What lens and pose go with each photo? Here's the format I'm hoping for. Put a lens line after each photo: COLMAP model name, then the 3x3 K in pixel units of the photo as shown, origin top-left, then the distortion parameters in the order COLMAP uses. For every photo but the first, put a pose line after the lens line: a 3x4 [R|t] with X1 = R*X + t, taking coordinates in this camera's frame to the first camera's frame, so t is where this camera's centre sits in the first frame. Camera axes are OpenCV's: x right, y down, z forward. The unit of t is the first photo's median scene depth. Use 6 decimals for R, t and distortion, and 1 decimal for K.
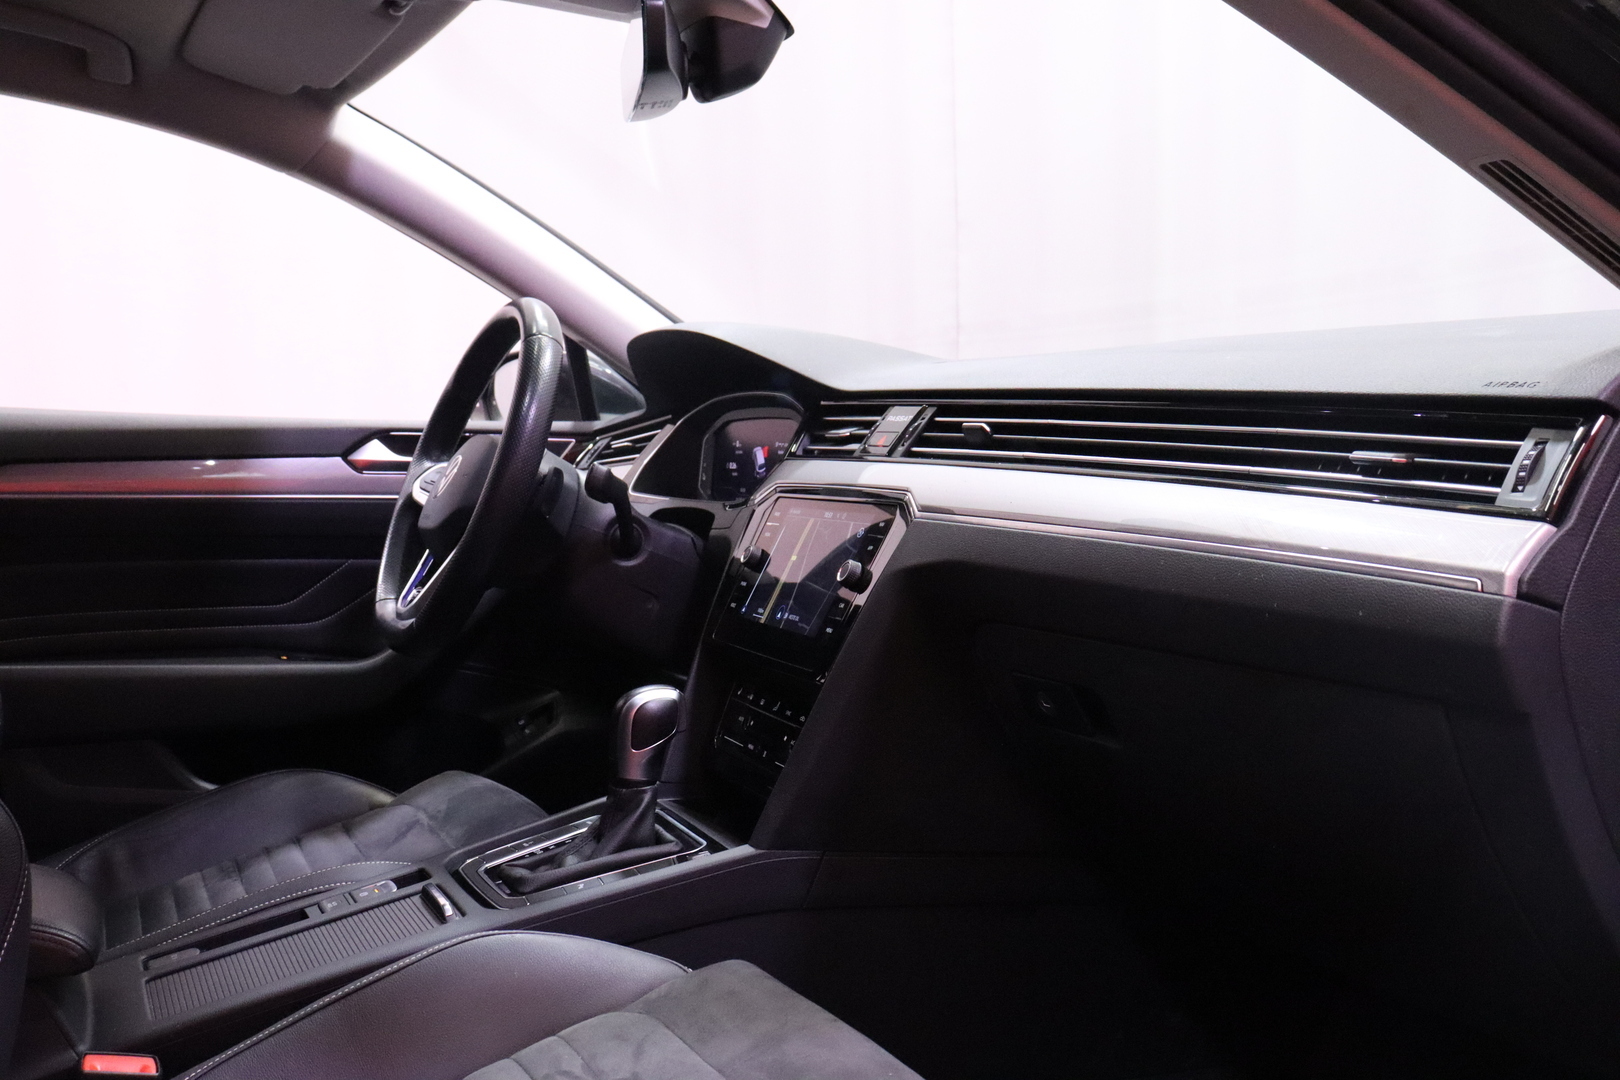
lens RADIAL K [[1659.0, 0, 807.6], [0, 1659.0, 472.5], [0, 0, 1]] dist [0.000251, -0.011387]
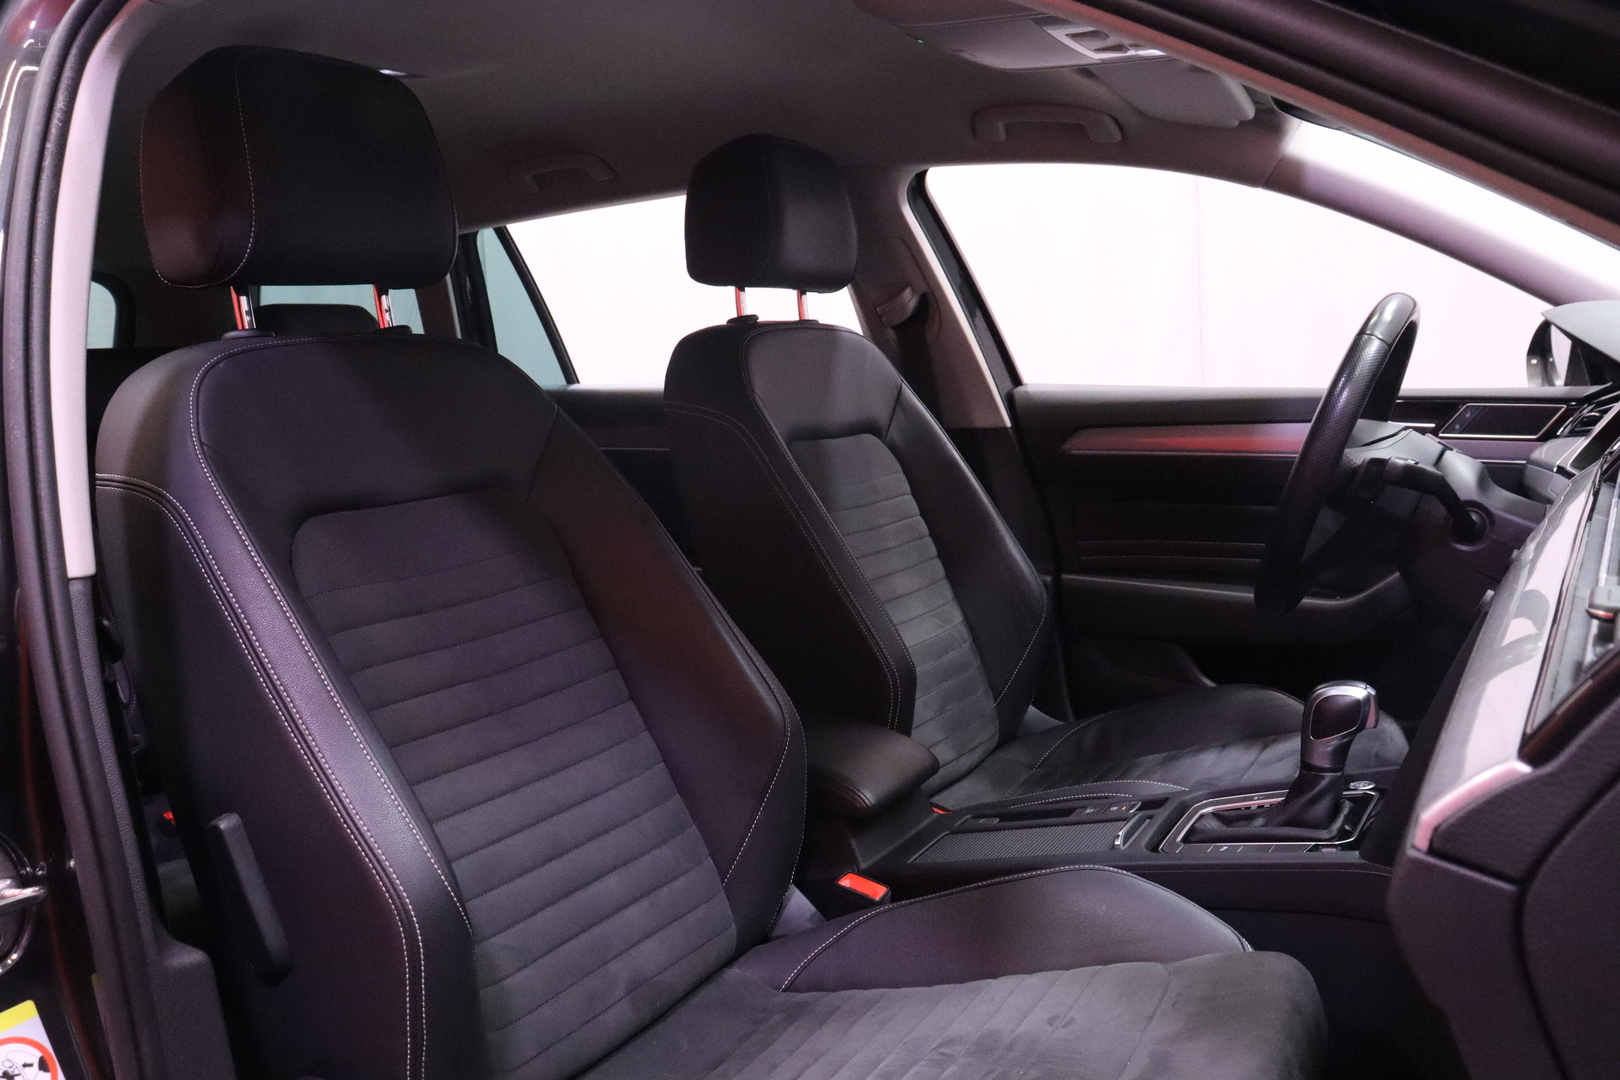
lens RADIAL K [[1332.6, 0, 810.0], [0, 1332.6, 540.0], [0, 0, 1]] dist [-0.177589, 0.160115]
pose [[0.526915, 0.081042, -0.846046, 0.443785], [0.039326, 0.992053, 0.119520, -0.076617], [0.849008, -0.096249, 0.519540, 0.313908]]
